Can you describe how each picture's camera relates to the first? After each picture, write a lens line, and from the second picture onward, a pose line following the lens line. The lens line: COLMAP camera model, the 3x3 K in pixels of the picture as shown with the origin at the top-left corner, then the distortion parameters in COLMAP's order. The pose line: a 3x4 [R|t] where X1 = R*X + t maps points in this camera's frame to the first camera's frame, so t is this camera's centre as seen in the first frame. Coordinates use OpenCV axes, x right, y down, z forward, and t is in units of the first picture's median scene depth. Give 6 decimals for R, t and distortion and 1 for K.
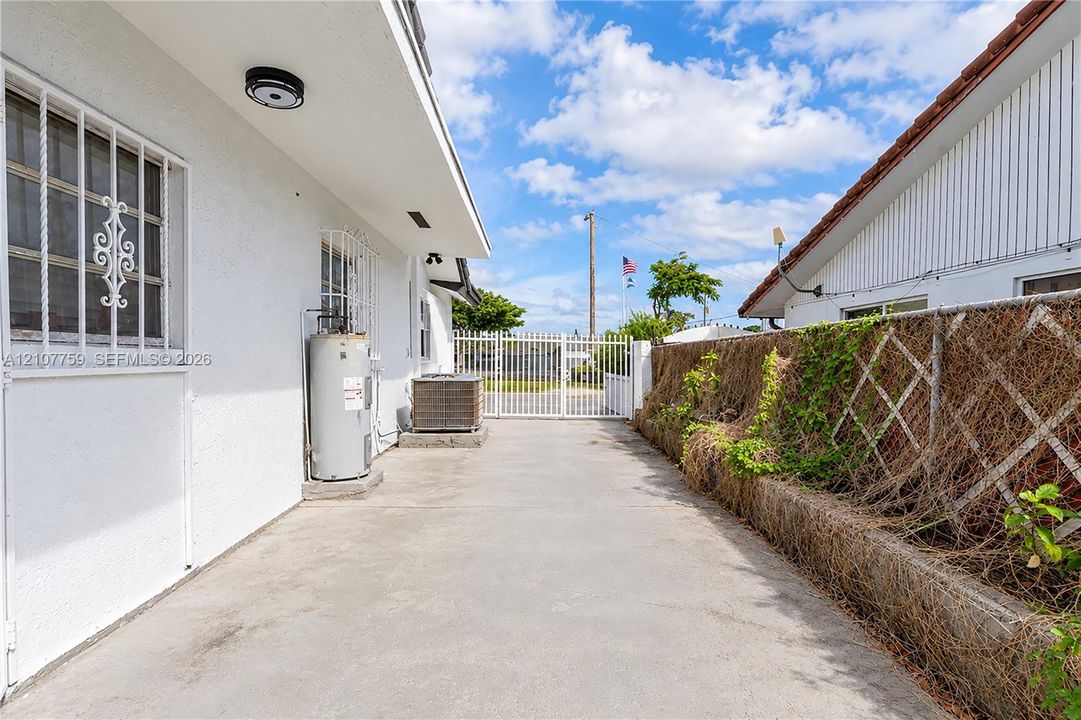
lens RADIAL K [[509.6, 0, 540.5], [0, 509.6, 360.0], [0, 0, 1]] dist [-0.000639, -0.000280]
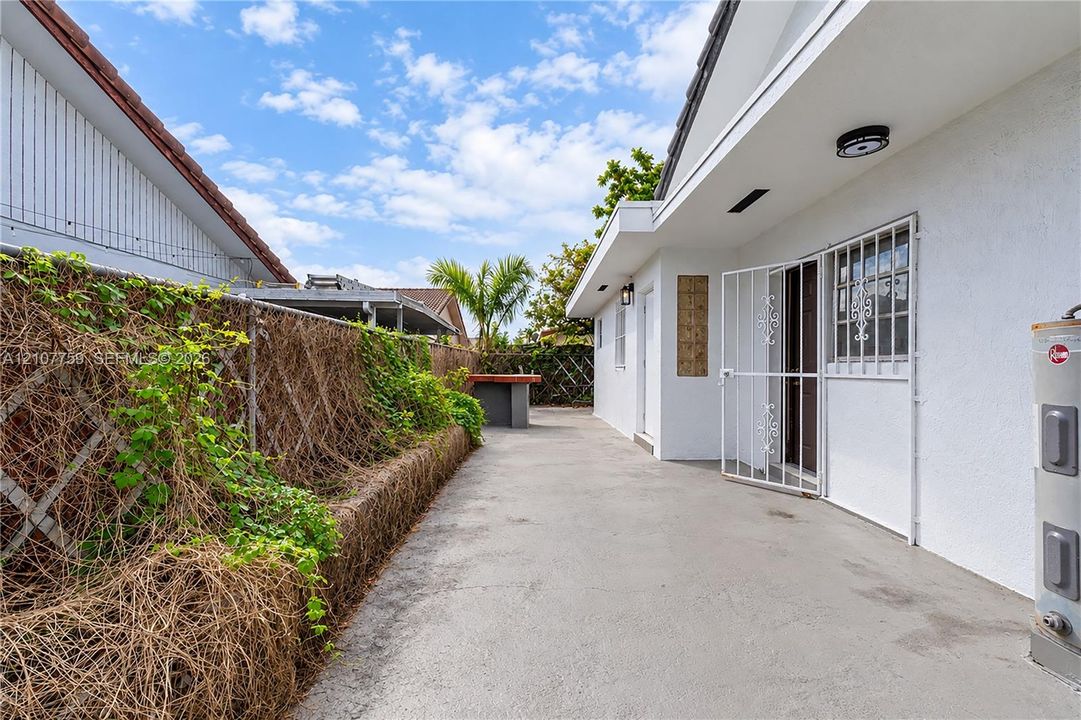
lens RADIAL K [[509.6, 0, 540.5], [0, 509.6, 360.0], [0, 0, 1]] dist [-0.000639, -0.000280]
pose [[-0.999867, -0.013865, -0.008599, 0.286263], [-0.013862, 0.999904, -0.000395, -0.017847], [0.008604, -0.000276, -0.999963, 2.732804]]
